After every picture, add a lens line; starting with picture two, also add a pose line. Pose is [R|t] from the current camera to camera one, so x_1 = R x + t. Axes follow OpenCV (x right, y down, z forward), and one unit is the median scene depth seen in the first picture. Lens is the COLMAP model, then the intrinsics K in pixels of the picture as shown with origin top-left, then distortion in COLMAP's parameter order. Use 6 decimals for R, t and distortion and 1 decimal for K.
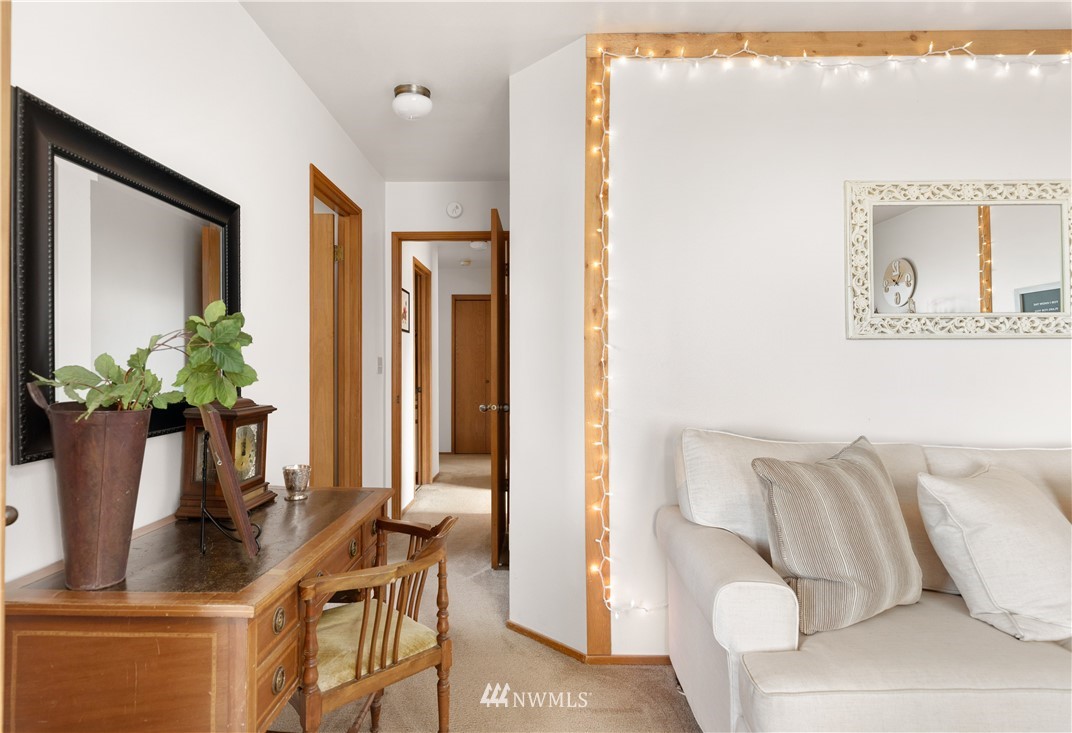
lens RADIAL K [[577.0, 0, 534.8], [0, 577.0, 363.2], [0, 0, 1]] dist [-0.000160, -0.000340]
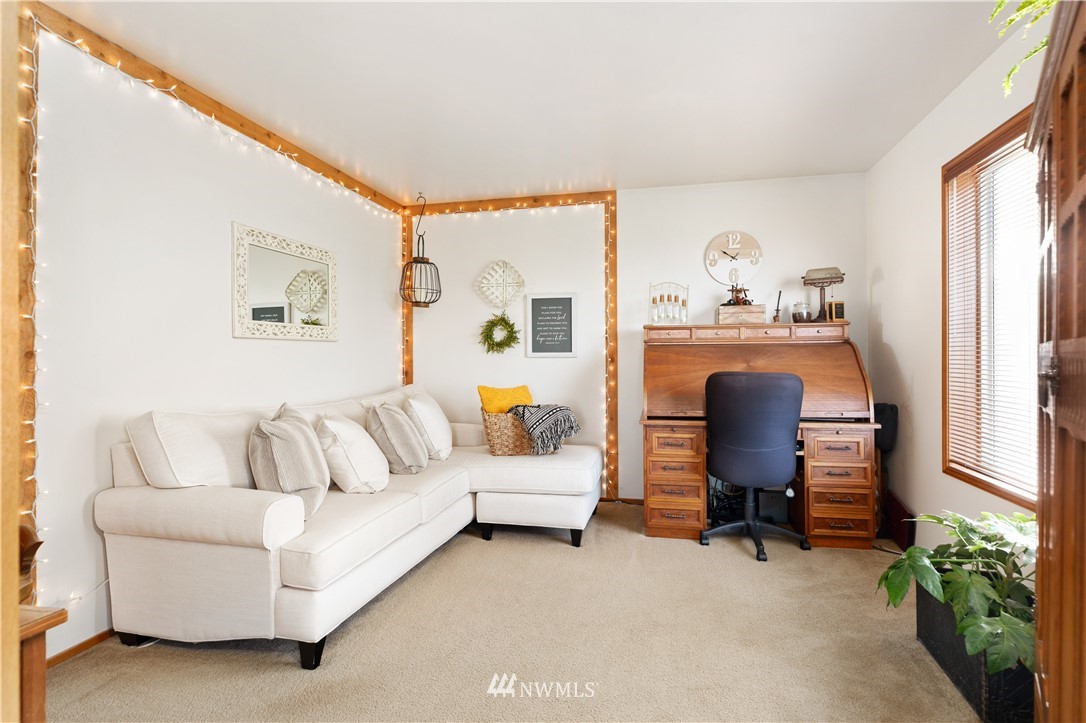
lens RADIAL K [[535.1, 0, 543.0], [0, 535.1, 361.5], [0, 0, 1]] dist [-0.001884, -0.000119]
pose [[0.222027, -0.005992, 0.975022, -0.531150], [-0.005552, 0.999957, 0.007410, 0.001741], [-0.975025, -0.007059, 0.221984, 0.005686]]
